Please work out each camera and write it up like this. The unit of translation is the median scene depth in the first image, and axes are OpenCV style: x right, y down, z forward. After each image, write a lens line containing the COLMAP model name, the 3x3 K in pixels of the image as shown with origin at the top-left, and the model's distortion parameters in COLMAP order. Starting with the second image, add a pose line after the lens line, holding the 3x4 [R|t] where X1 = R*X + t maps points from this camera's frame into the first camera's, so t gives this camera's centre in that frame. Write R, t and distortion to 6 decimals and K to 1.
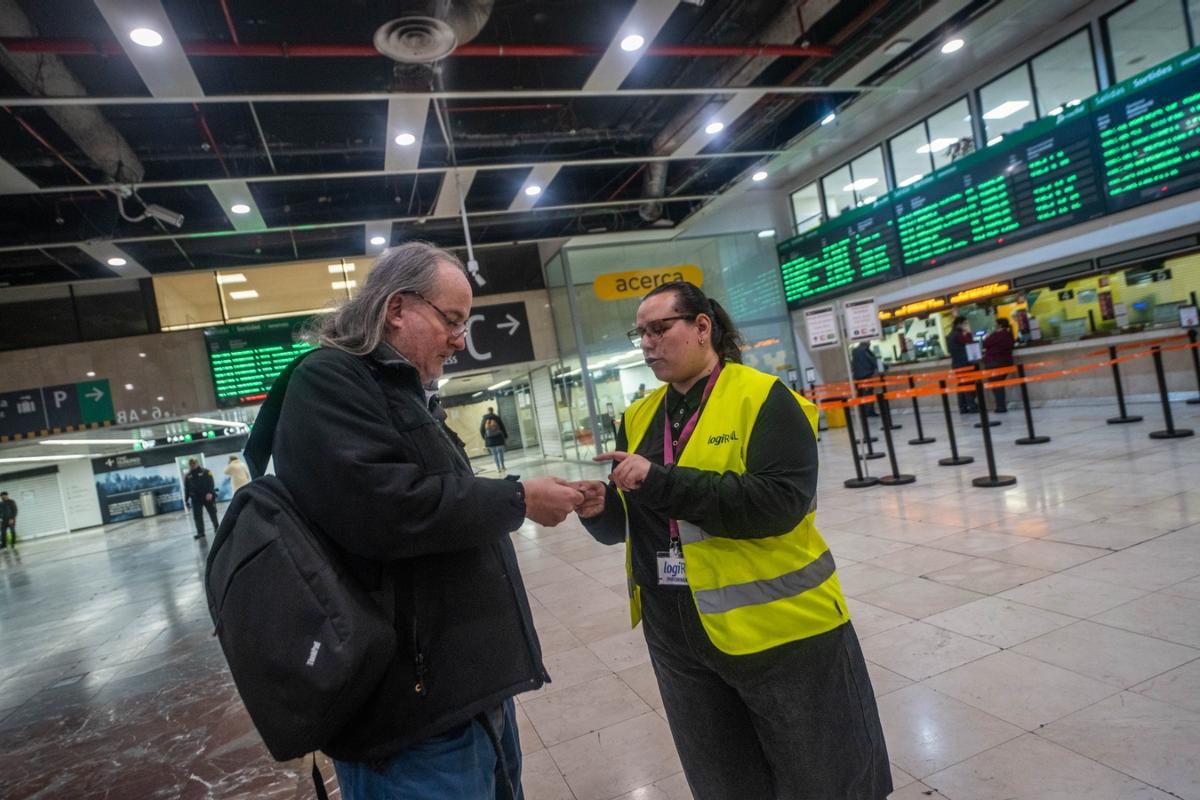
lens RADIAL K [[670.9, 0, 600.0], [0, 670.9, 400.0], [0, 0, 1]] dist [0.003498, -0.000115]
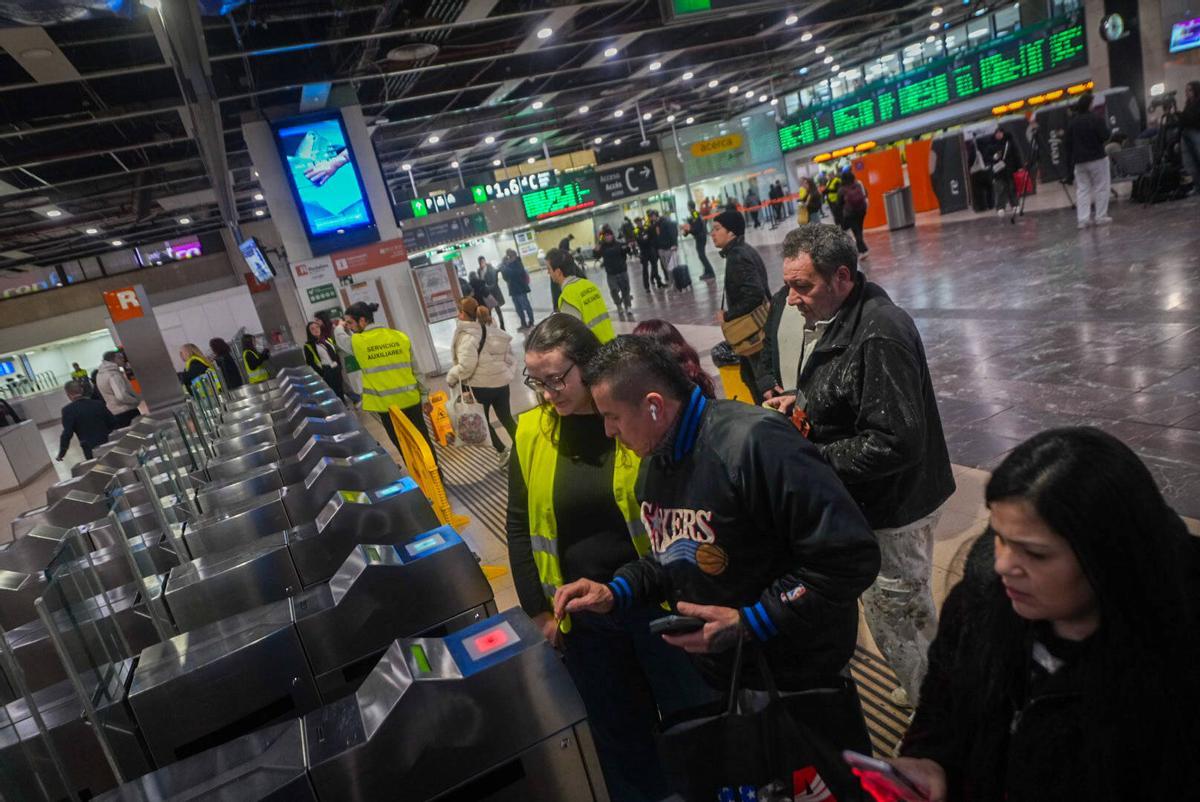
lens RADIAL K [[791.7, 0, 600.0], [0, 791.7, 401.0], [0, 0, 1]] dist [0.032342, 0.001316]
pose [[0.993597, -0.088204, 0.070601, -0.684112], [0.071700, 0.975218, 0.209306, 0.065534], [-0.087313, -0.202904, 0.975298, -1.961082]]
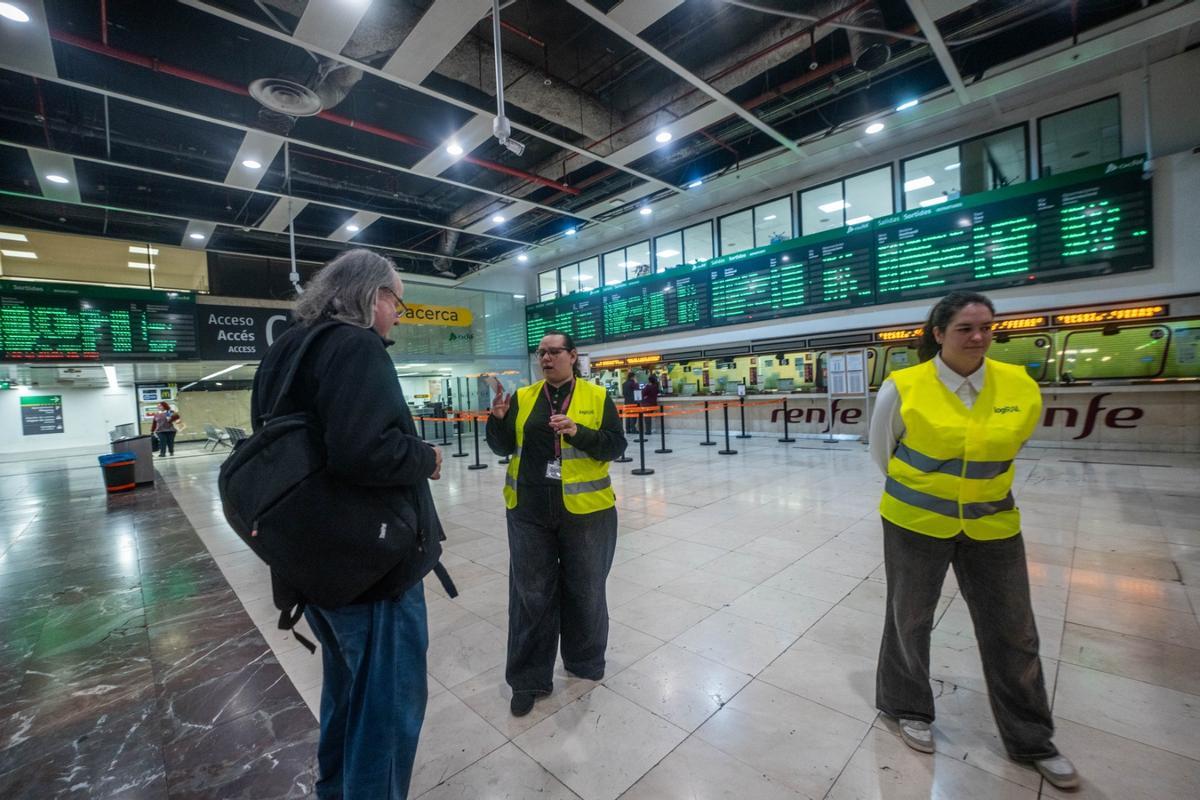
lens RADIAL K [[502.8, 0, 600.0], [0, 502.8, 400.0], [0, 0, 1]] dist [-0.021480, -0.000010]
pose [[0.896336, 0.116549, 0.427784, -0.044146], [-0.104680, 0.993184, -0.051256, 0.011254], [-0.430842, 0.001162, 0.902427, -0.058051]]
